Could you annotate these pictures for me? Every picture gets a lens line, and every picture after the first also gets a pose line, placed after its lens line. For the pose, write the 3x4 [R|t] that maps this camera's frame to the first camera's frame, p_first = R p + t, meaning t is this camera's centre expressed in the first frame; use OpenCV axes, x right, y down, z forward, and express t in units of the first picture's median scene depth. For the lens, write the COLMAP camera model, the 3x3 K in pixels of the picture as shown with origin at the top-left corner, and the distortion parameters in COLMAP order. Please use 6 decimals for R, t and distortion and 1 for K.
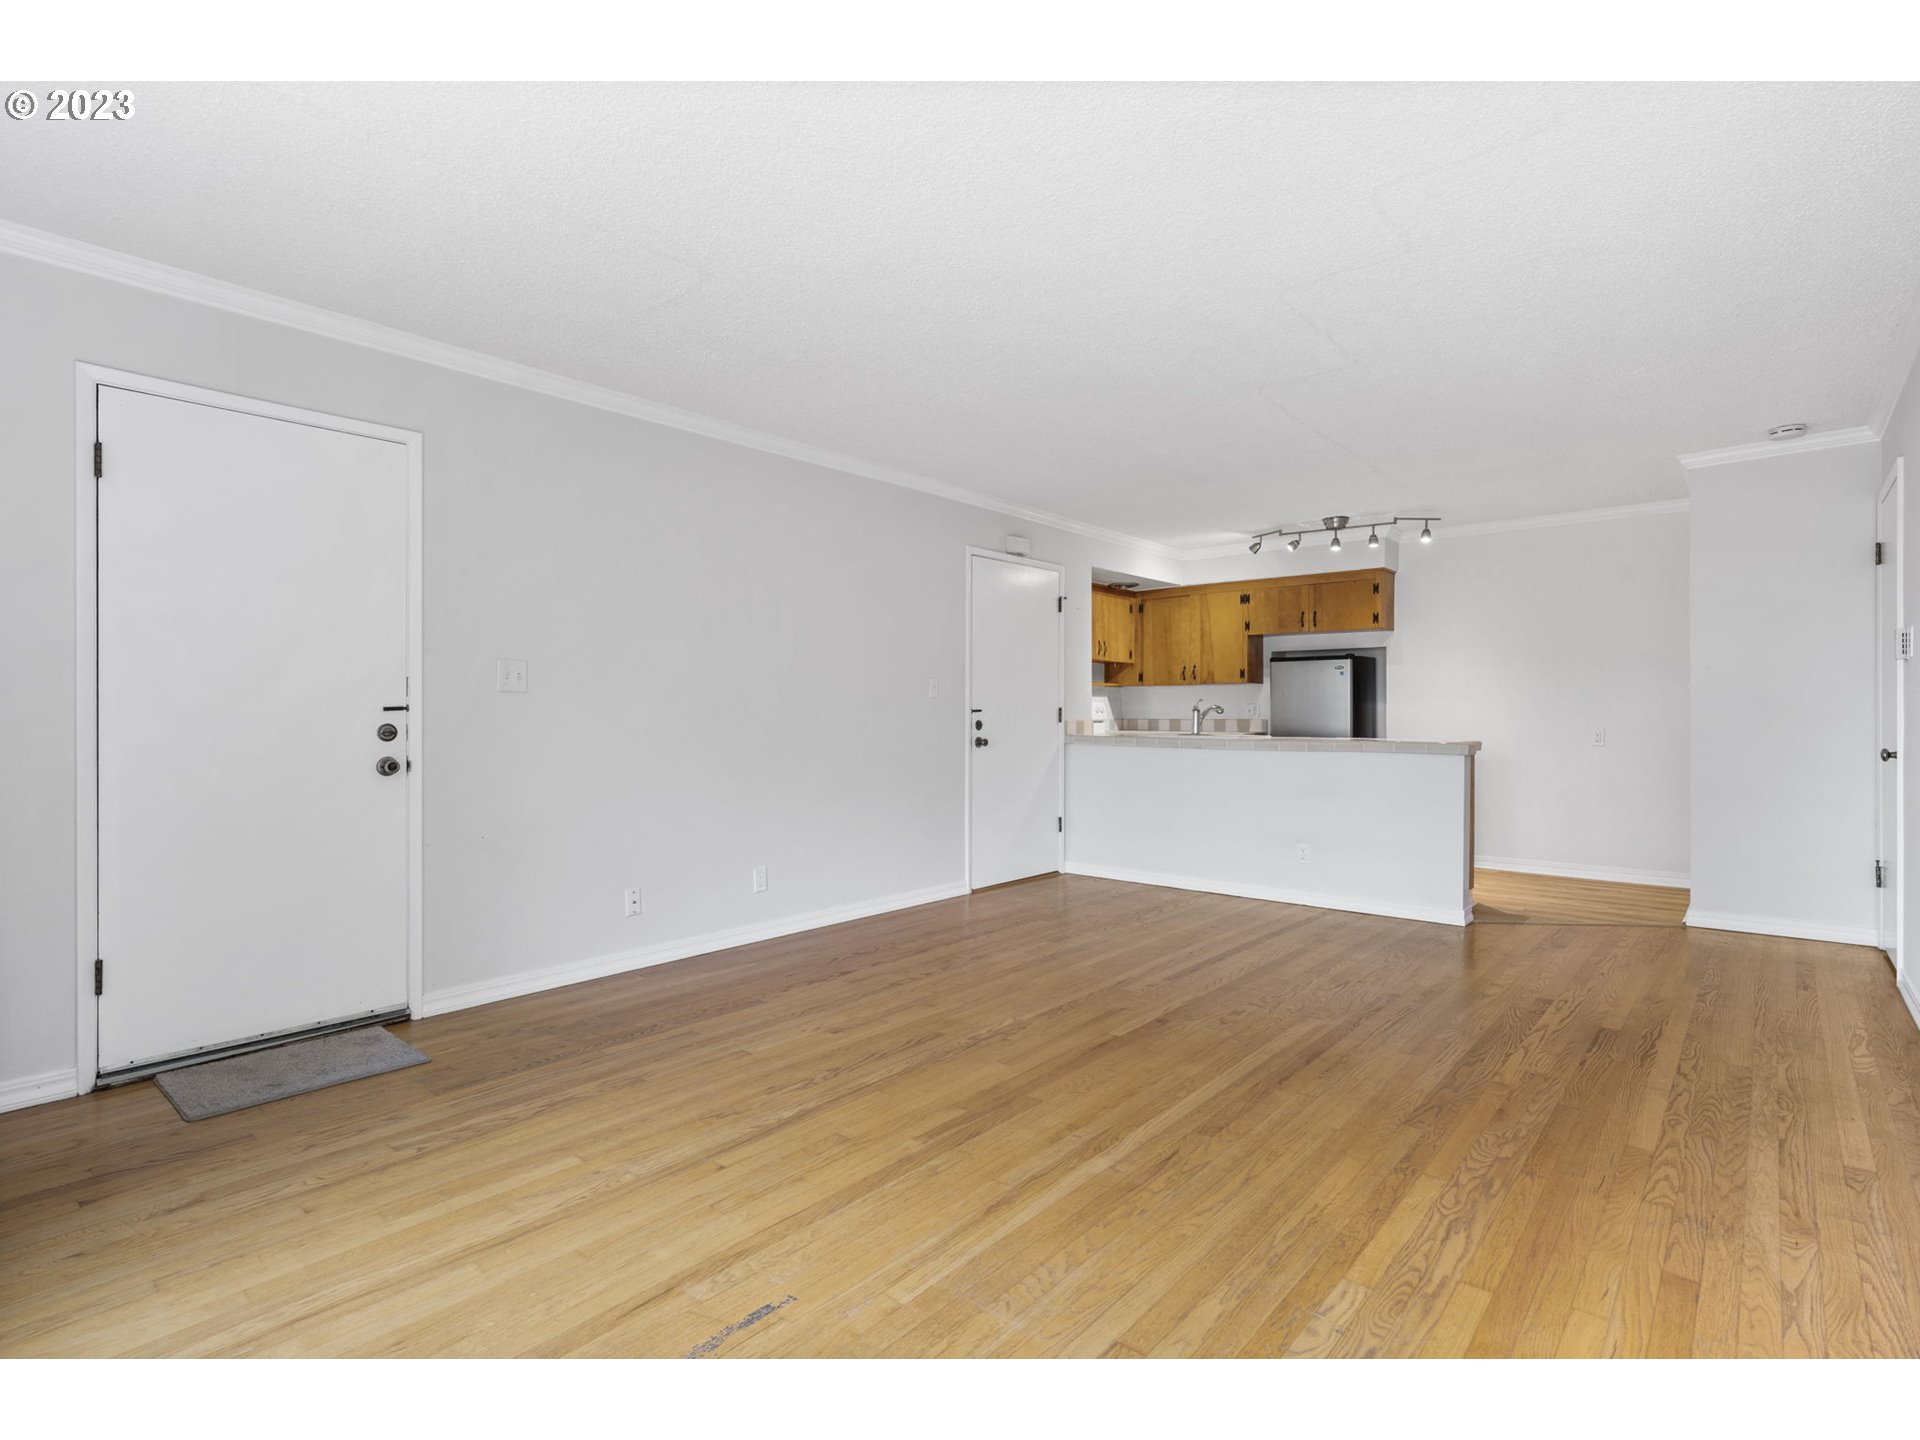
lens RADIAL K [[944.4, 0, 960.0], [0, 944.4, 720.0], [0, 0, 1]] dist [0.000901, -0.000011]
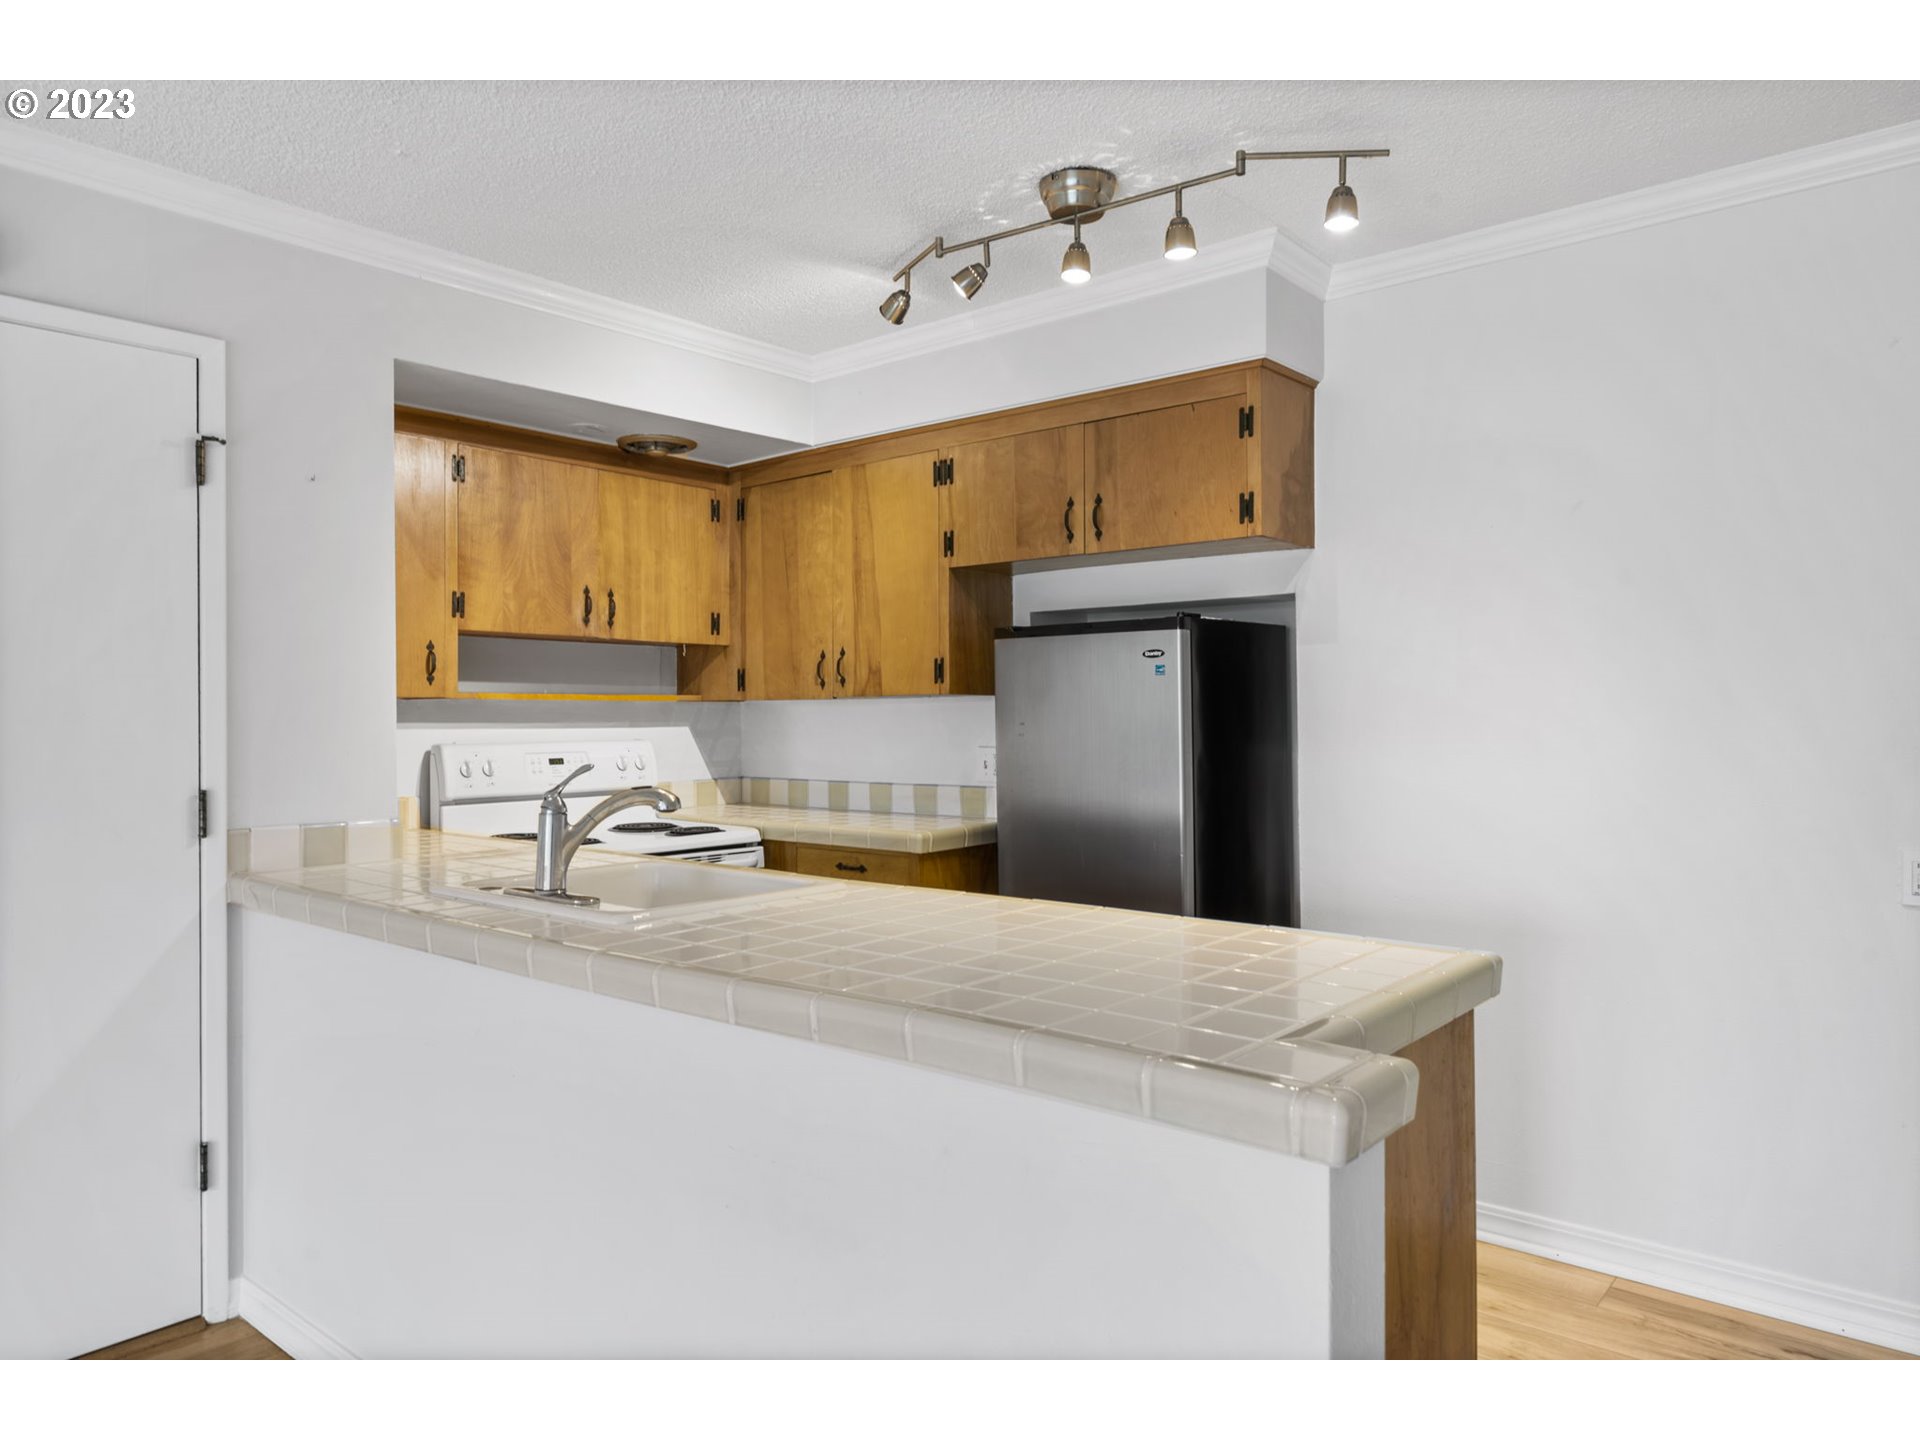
lens RADIAL K [[1273.7, 0, 960.0], [0, 1273.7, 720.0], [0, 0, 1]] dist [0.003525, 0.001134]
pose [[0.999806, -0.010813, 0.016466, 0.299203], [0.010843, 0.999940, -0.001733, -0.028430], [-0.016446, 0.001912, 0.999863, 0.492323]]
